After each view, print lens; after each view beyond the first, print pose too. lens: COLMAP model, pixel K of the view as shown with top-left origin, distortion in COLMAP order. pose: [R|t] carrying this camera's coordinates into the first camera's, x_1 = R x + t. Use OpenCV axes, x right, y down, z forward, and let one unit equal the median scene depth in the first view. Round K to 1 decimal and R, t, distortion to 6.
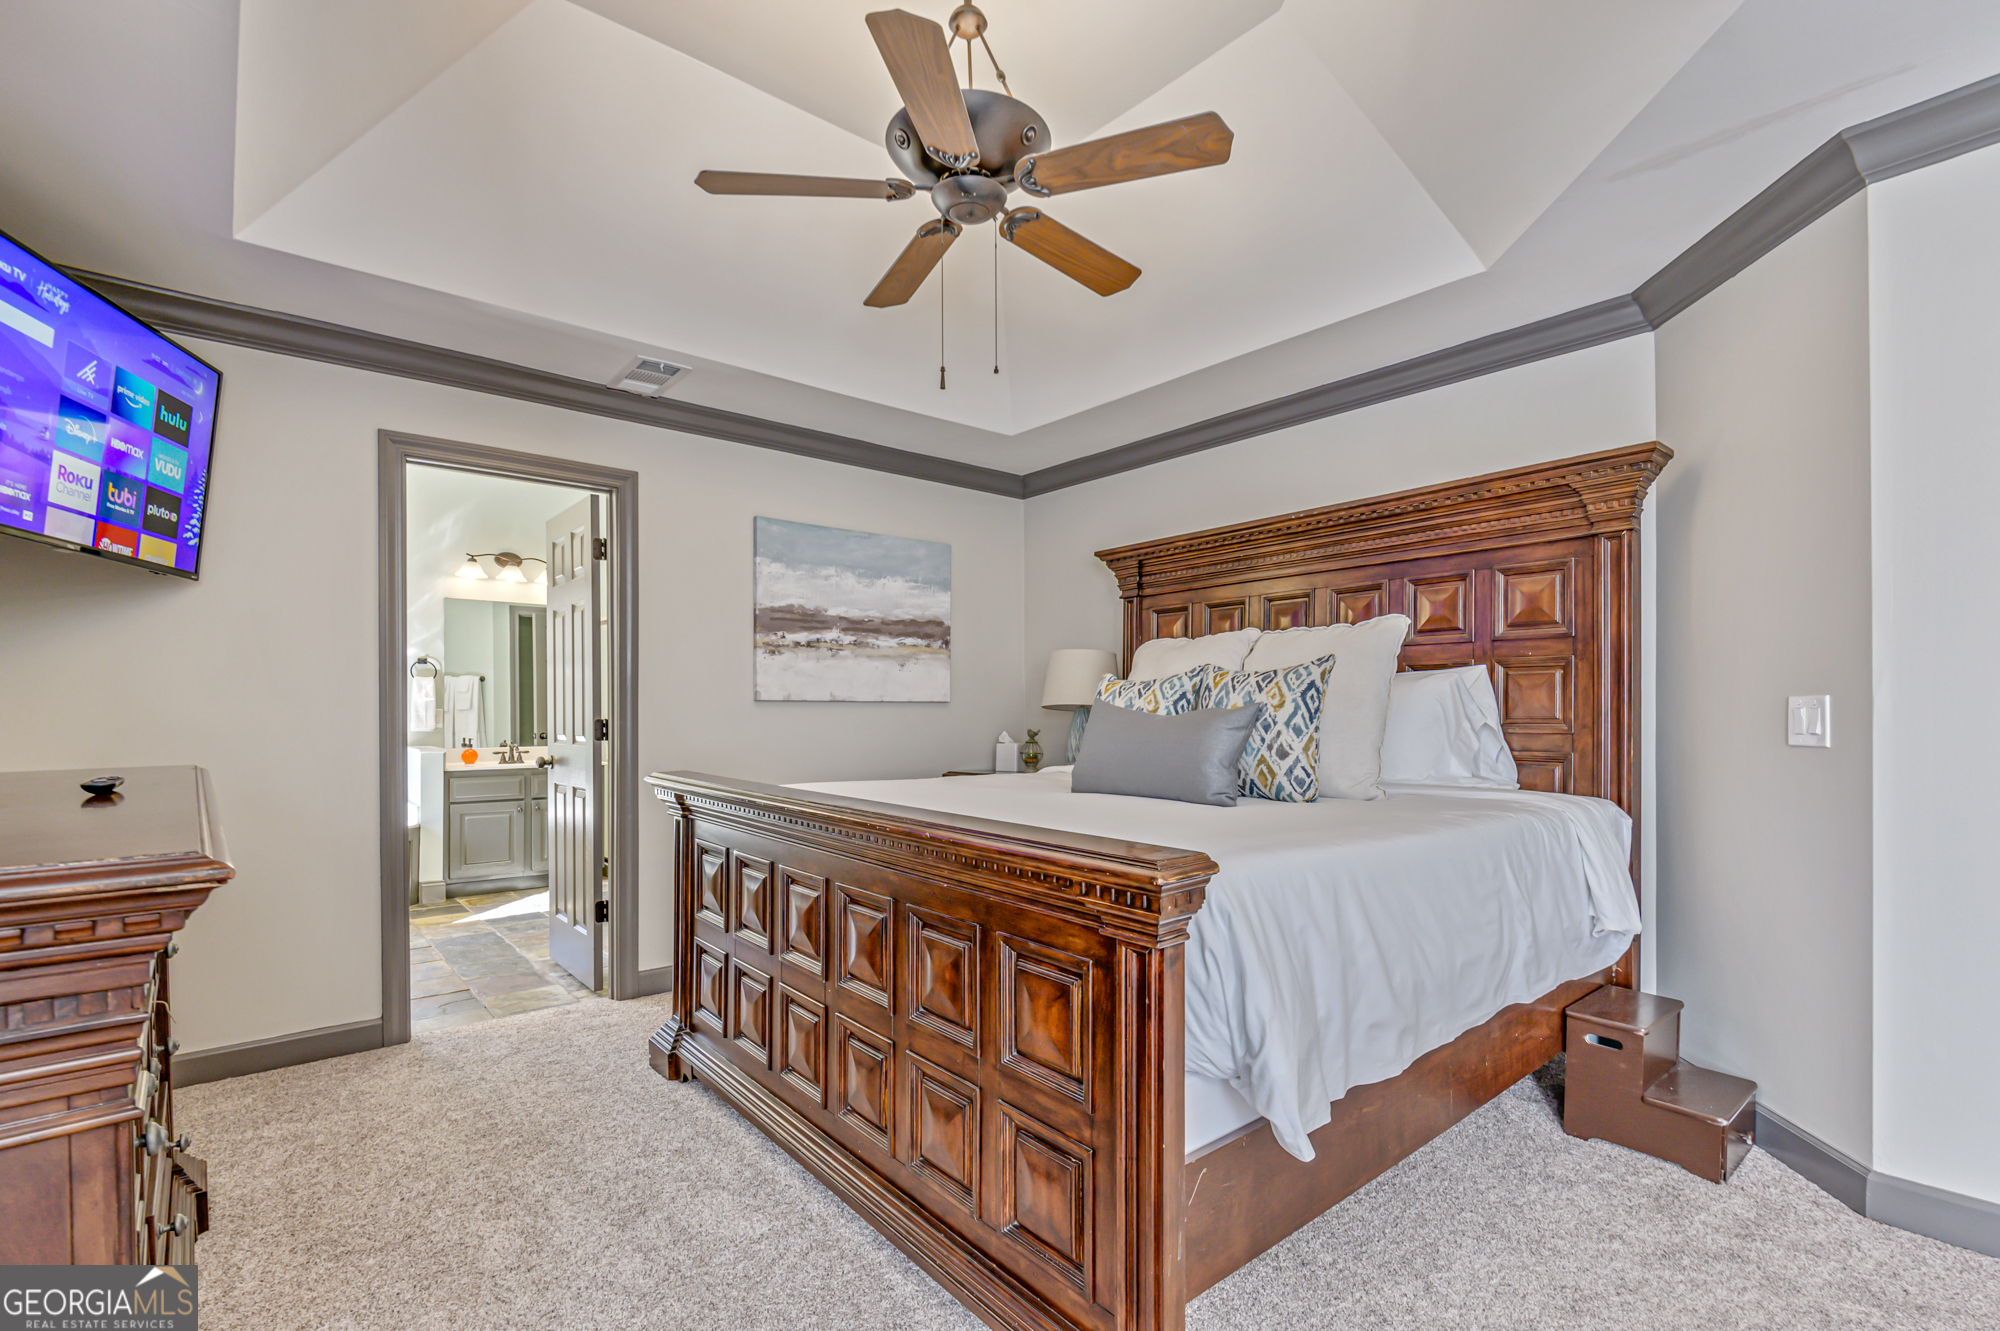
lens RADIAL K [[935.5, 0, 1047.5], [0, 935.5, 712.4], [0, 0, 1]] dist [0.014096, -0.002177]
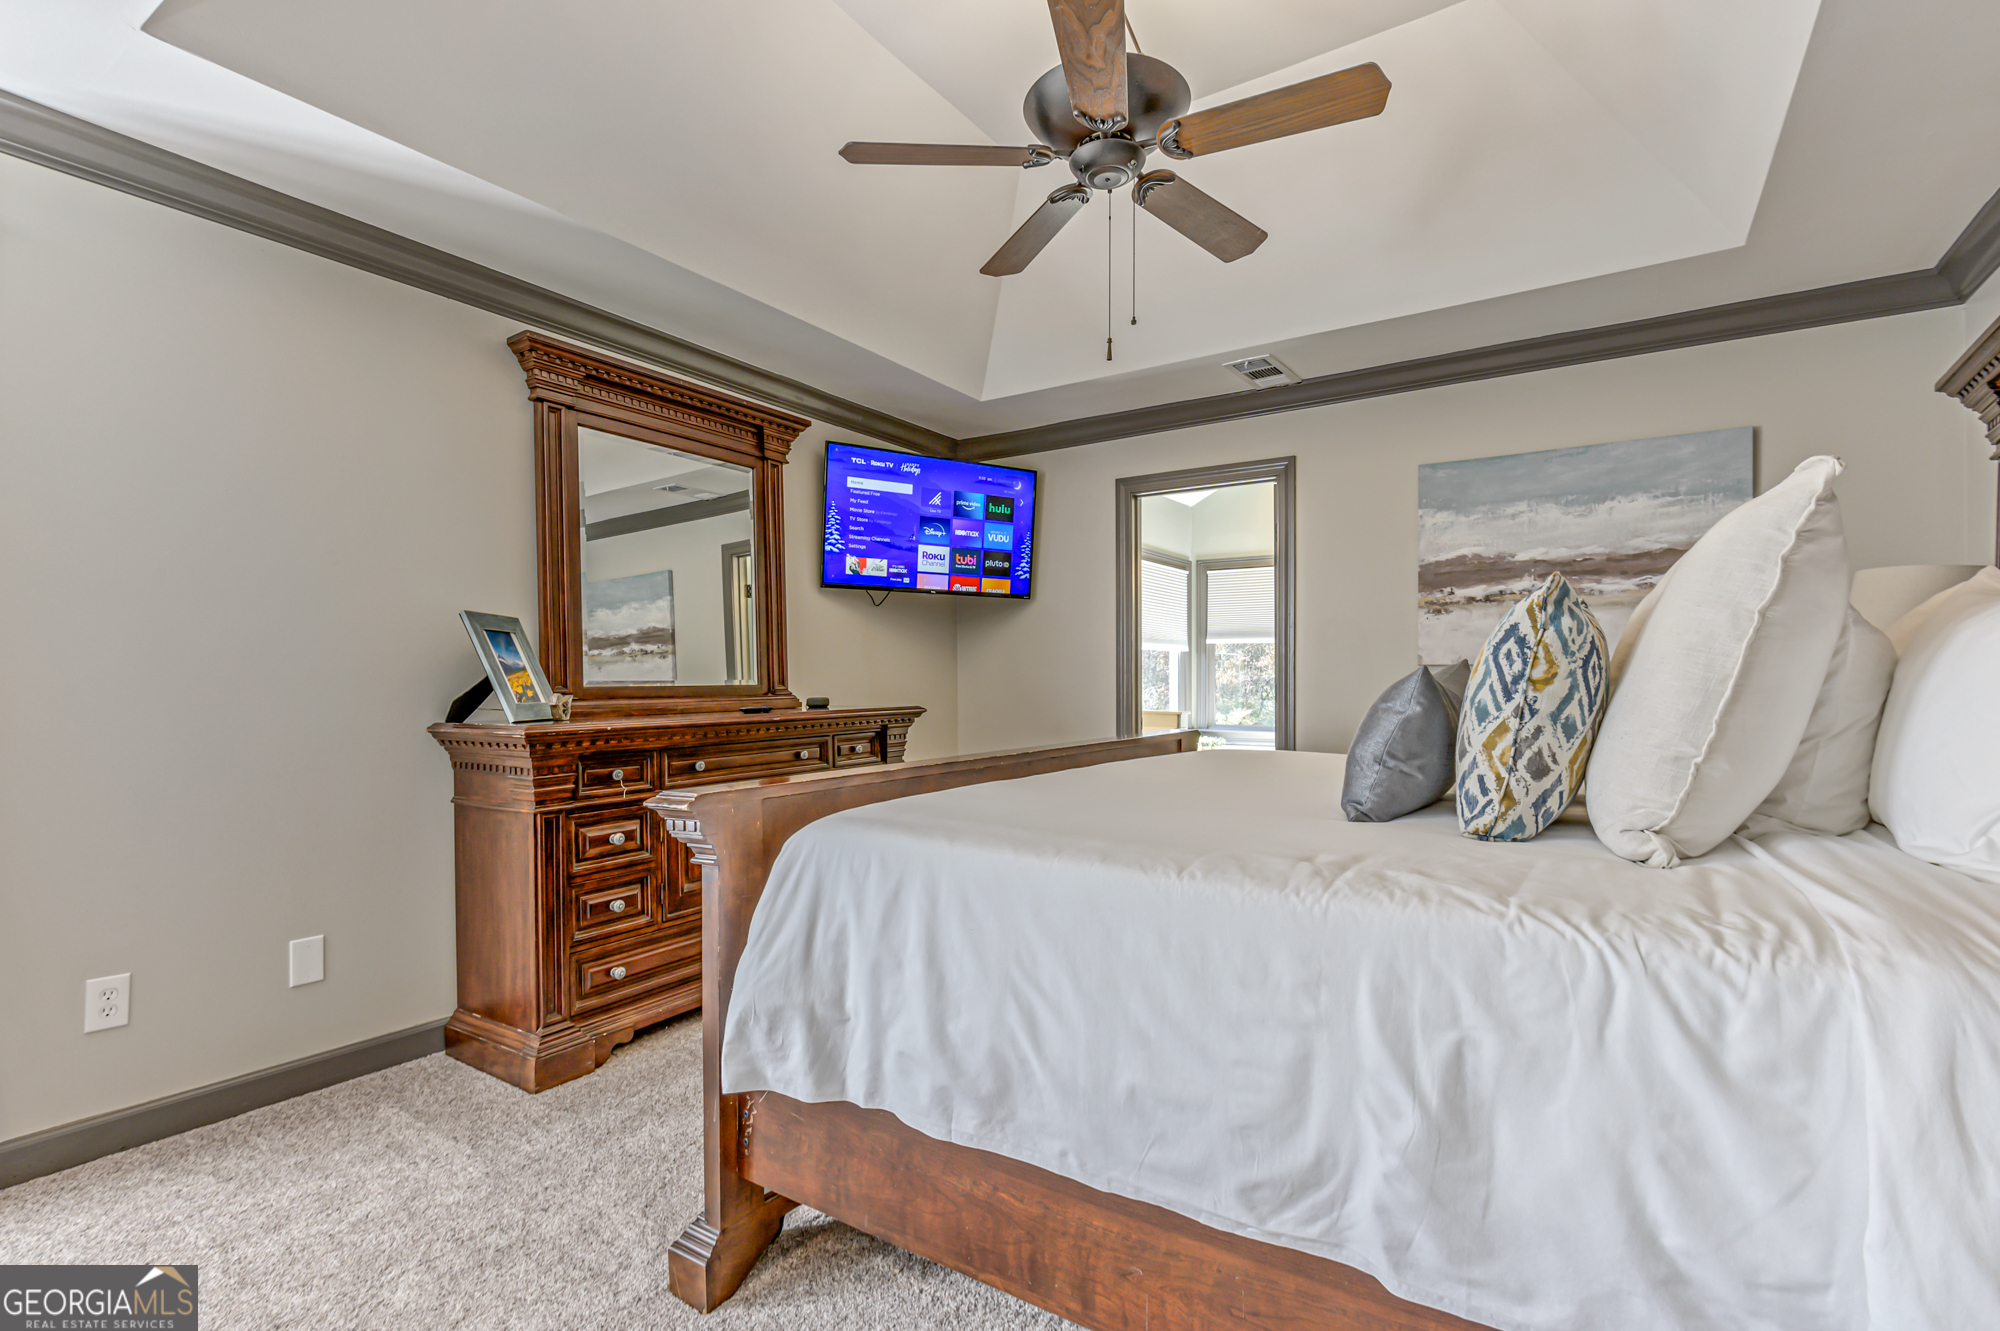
lens RADIAL K [[935.5, 0, 999.2], [0, 935.5, 665.2], [0, 0, 1]] dist [0.014096, -0.002177]
pose [[0.257653, -0.004564, -0.966227, 0.705865], [0.003985, 0.999985, -0.003661, -0.016621], [0.966229, -0.002907, 0.257667, 0.540545]]
